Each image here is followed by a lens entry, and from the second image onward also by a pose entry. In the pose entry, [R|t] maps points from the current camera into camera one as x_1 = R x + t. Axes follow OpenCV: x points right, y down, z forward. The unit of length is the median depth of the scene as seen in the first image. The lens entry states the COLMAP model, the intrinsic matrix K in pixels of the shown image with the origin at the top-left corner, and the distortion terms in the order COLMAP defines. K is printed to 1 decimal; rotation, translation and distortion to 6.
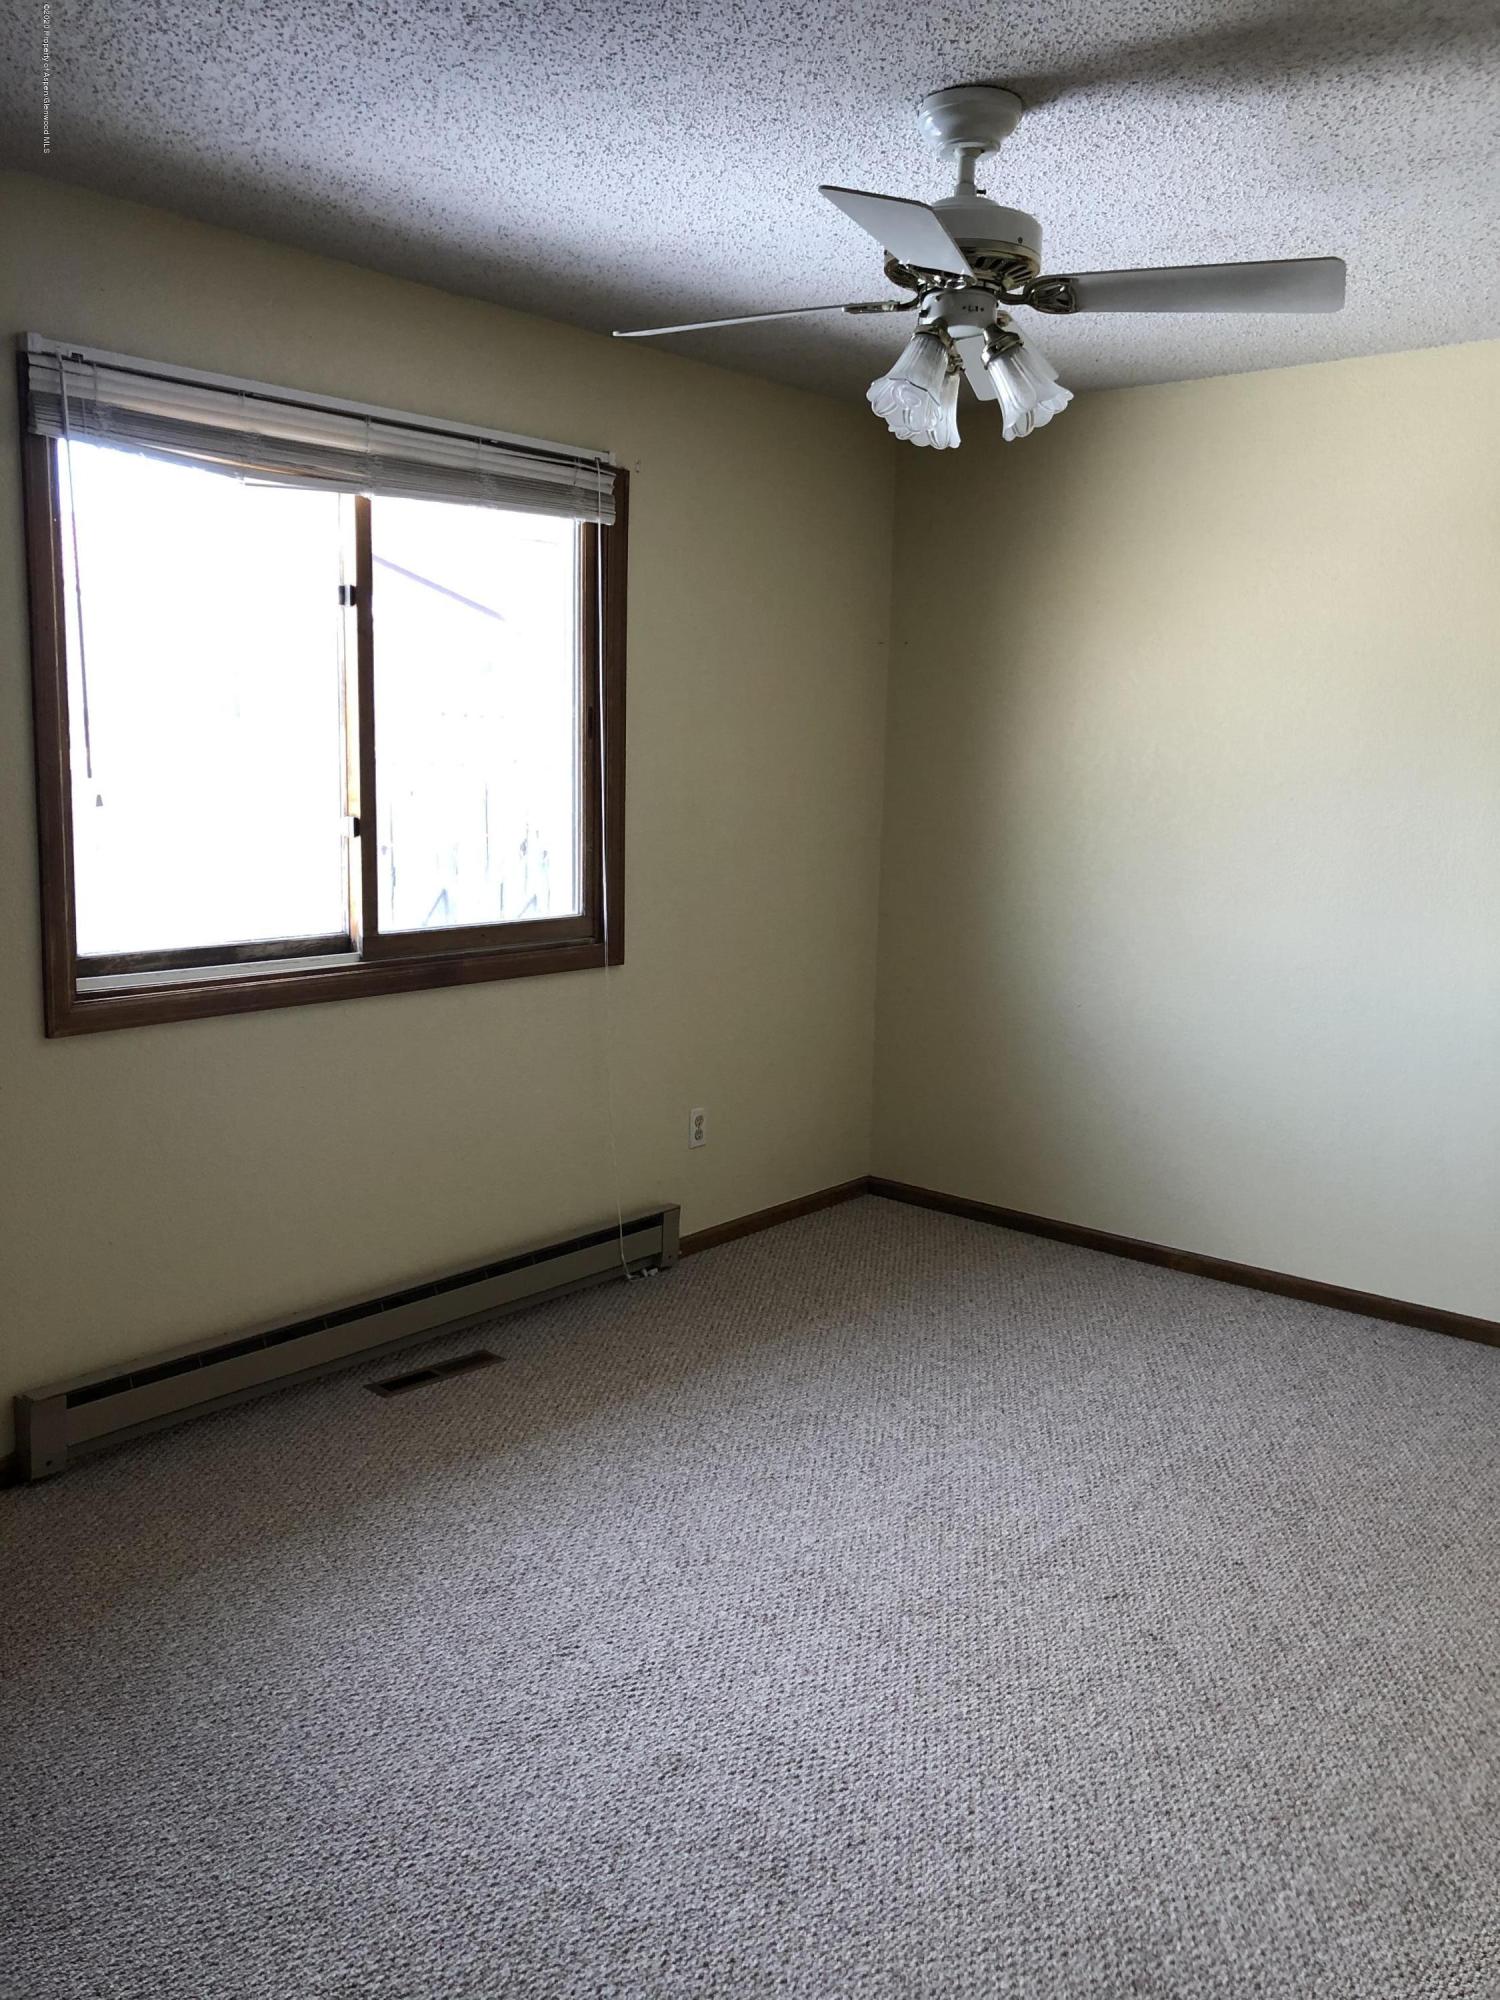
lens RADIAL K [[1651.3, 0, 750.0], [0, 1651.3, 1000.0], [0, 0, 1]] dist [0.005828, 0.005323]
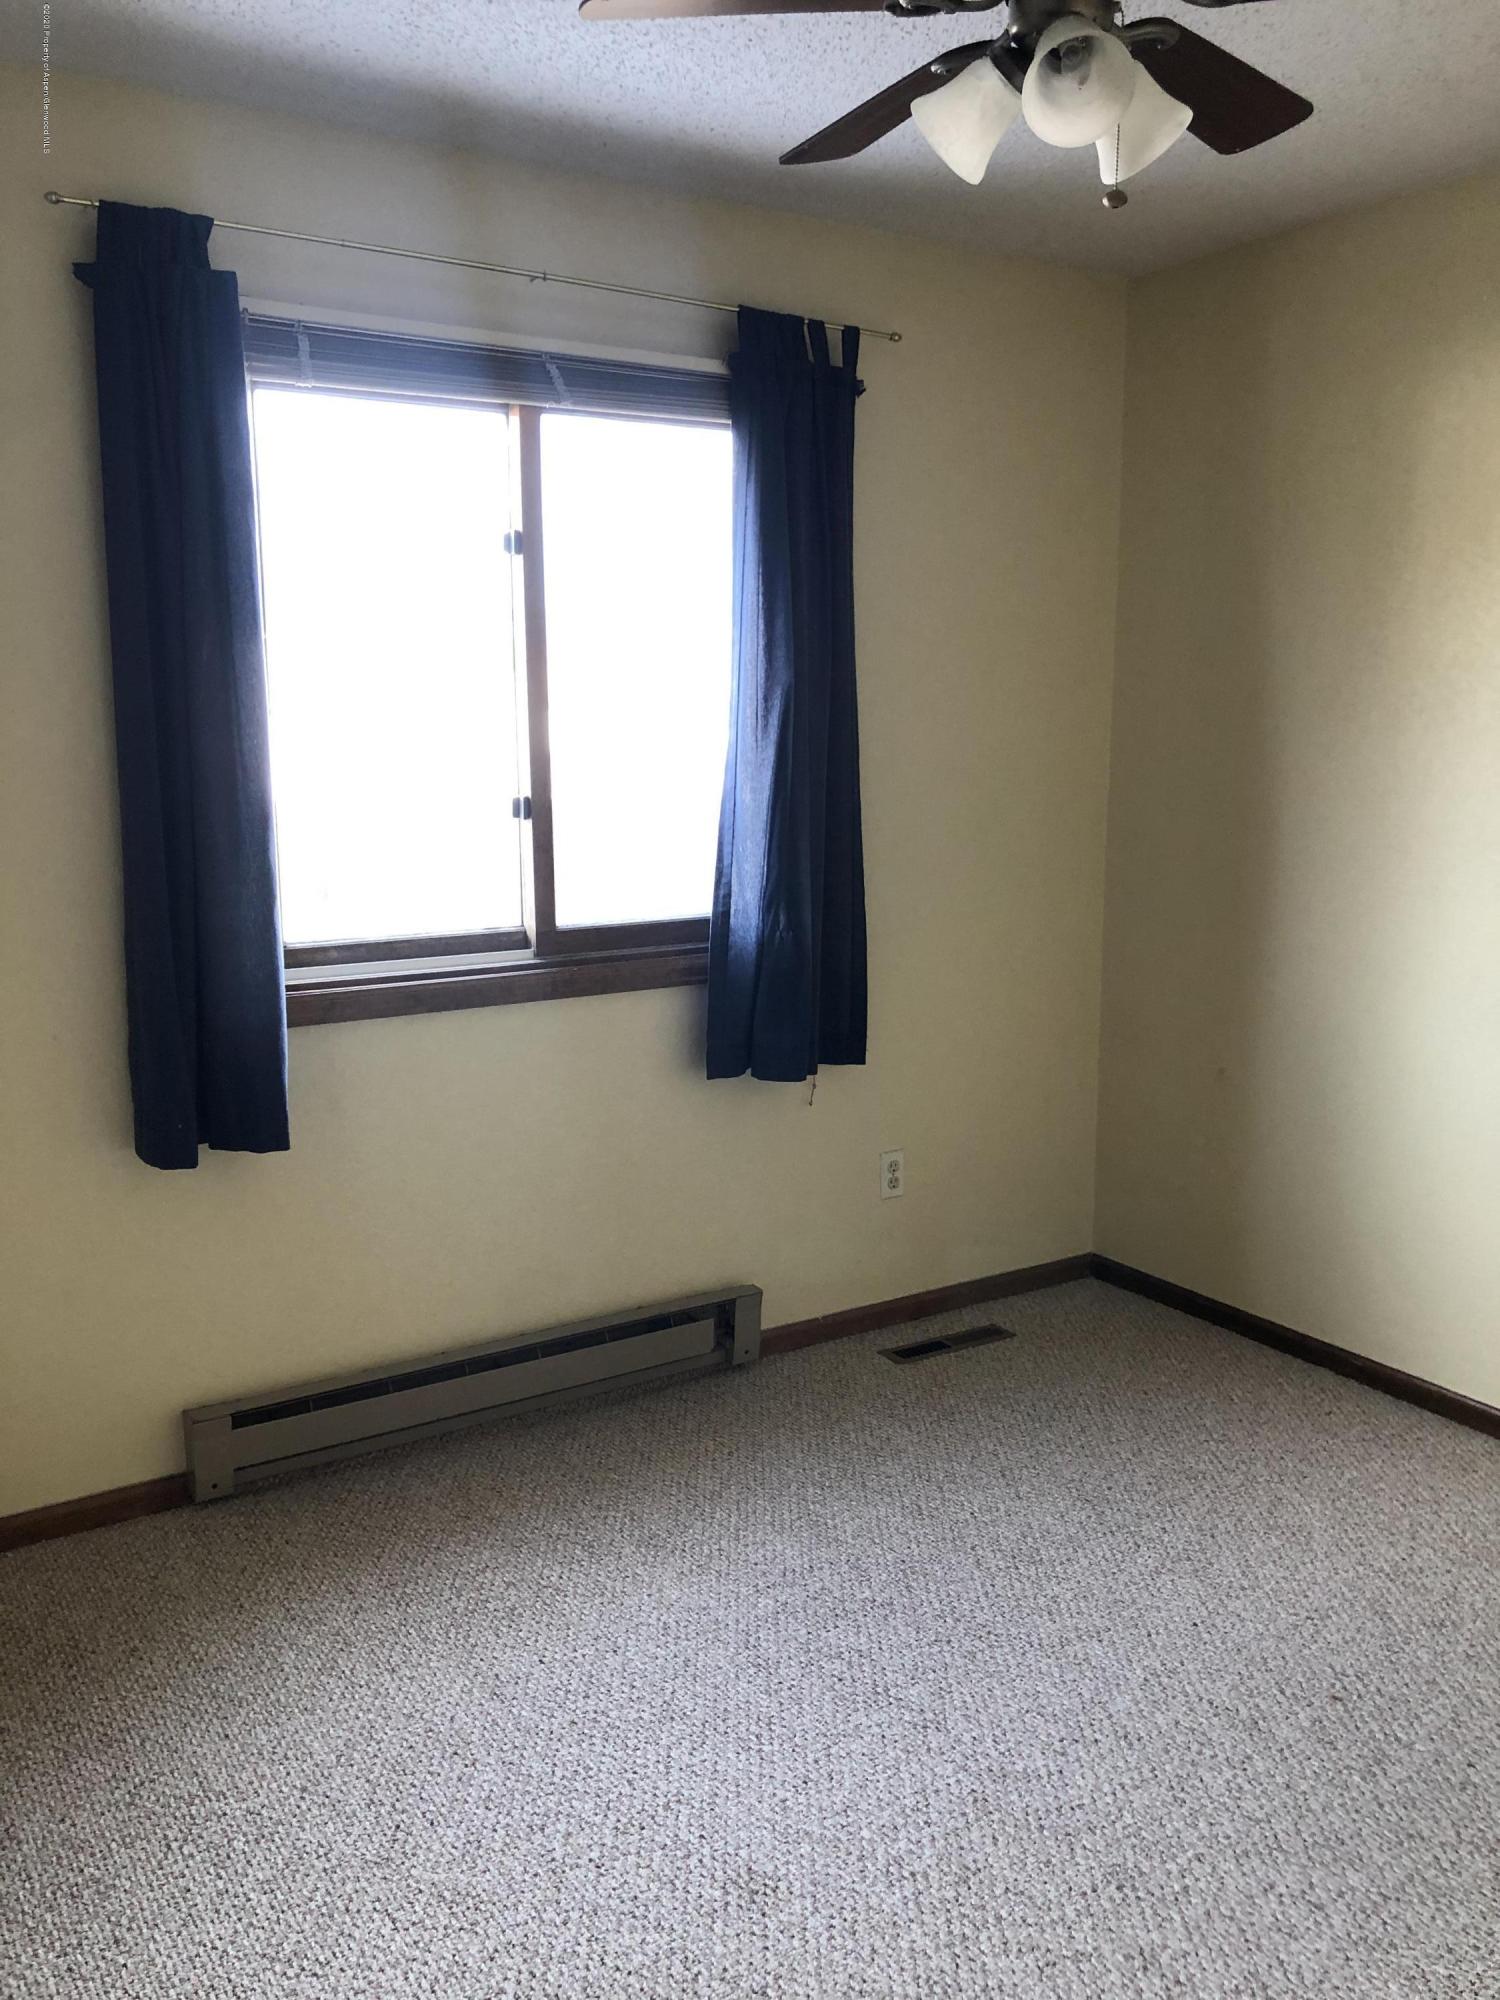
lens RADIAL K [[1651.3, 0, 750.0], [0, 1651.3, 1000.0], [0, 0, 1]] dist [0.005828, 0.005323]
pose [[0.951071, 0.029383, -0.307572, 0.147053], [-0.025218, 0.999529, 0.017509, -0.020735], [0.307941, -0.008896, 0.951364, 0.199604]]
